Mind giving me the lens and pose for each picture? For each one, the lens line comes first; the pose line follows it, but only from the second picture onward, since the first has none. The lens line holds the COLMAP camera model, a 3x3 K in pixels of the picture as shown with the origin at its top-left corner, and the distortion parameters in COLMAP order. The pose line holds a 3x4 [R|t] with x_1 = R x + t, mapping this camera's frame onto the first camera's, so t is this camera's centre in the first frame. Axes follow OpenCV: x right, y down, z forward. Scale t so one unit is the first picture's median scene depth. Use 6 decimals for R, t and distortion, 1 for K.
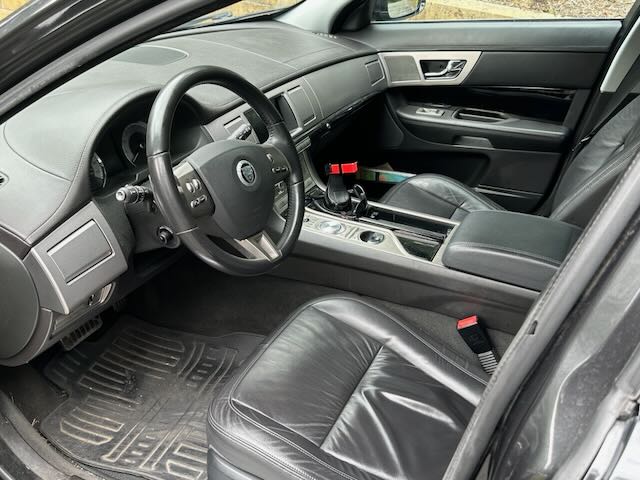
lens RADIAL K [[589.8, 0, 320.0], [0, 589.8, 240.0], [0, 0, 1]] dist [0.134668, -0.280700]
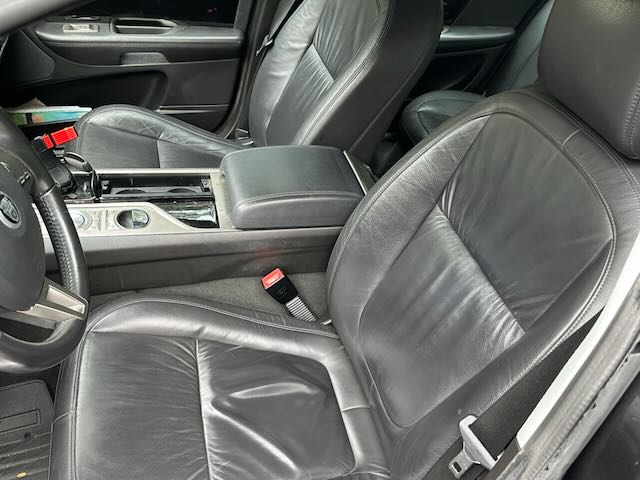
lens RADIAL K [[589.8, 0, 320.0], [0, 589.8, 240.0], [0, 0, 1]] dist [0.134668, -0.280700]
pose [[0.761854, -0.330404, 0.557145, -0.122191], [0.218441, 0.940792, 0.259217, -0.090787], [-0.609804, -0.075782, 0.788921, 0.151043]]
